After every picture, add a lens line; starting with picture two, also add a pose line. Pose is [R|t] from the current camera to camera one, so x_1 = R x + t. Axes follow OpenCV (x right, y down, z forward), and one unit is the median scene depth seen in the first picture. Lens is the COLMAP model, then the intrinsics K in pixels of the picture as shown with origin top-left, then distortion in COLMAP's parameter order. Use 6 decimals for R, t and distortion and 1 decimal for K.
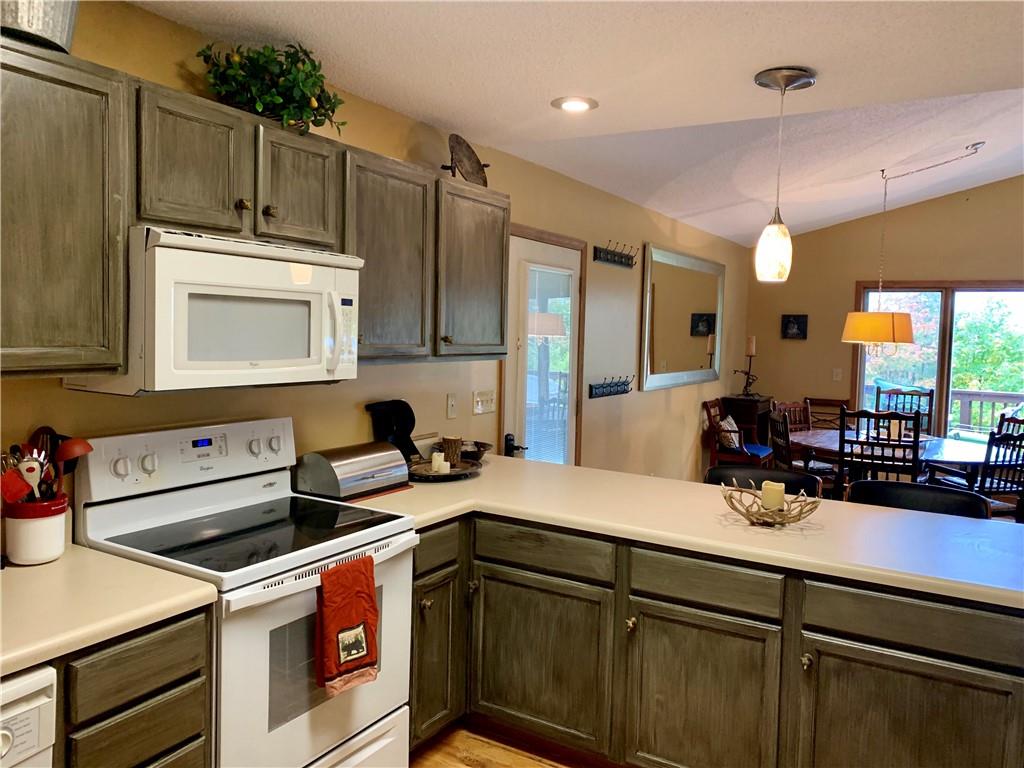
lens RADIAL K [[774.0, 0, 512.0], [0, 774.0, 384.0], [0, 0, 1]] dist [-0.003038, -0.001117]
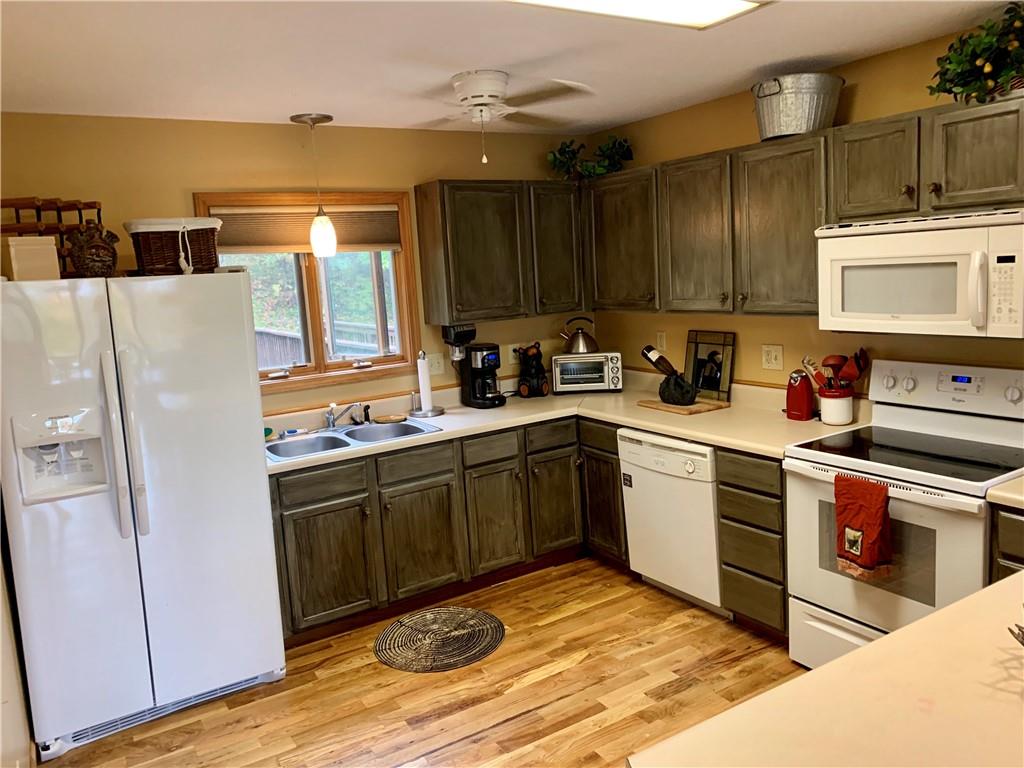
lens RADIAL K [[783.5, 0, 506.7], [0, 783.5, 397.6], [0, 0, 1]] dist [0.046761, -0.074400]
pose [[-0.466315, 0.146016, -0.872485, 1.080552], [-0.015236, 0.984811, 0.172957, -0.105001], [0.884488, 0.093945, -0.457007, 0.996581]]
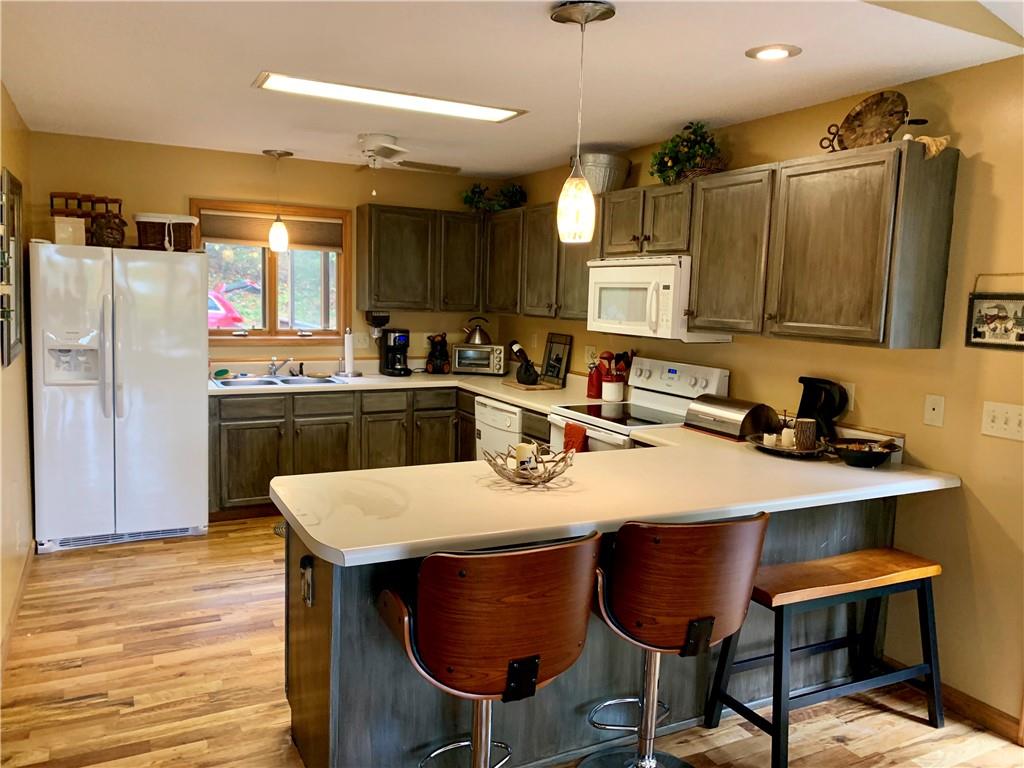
lens RADIAL K [[782.5, 0, 513.0], [0, 782.5, 409.5], [0, 0, 1]] dist [0.033237, -0.086032]
pose [[-0.528274, 0.079665, -0.845328, 1.399066], [-0.108006, 0.981196, 0.159966, -0.091436], [0.842176, 0.175807, -0.509736, 1.724851]]
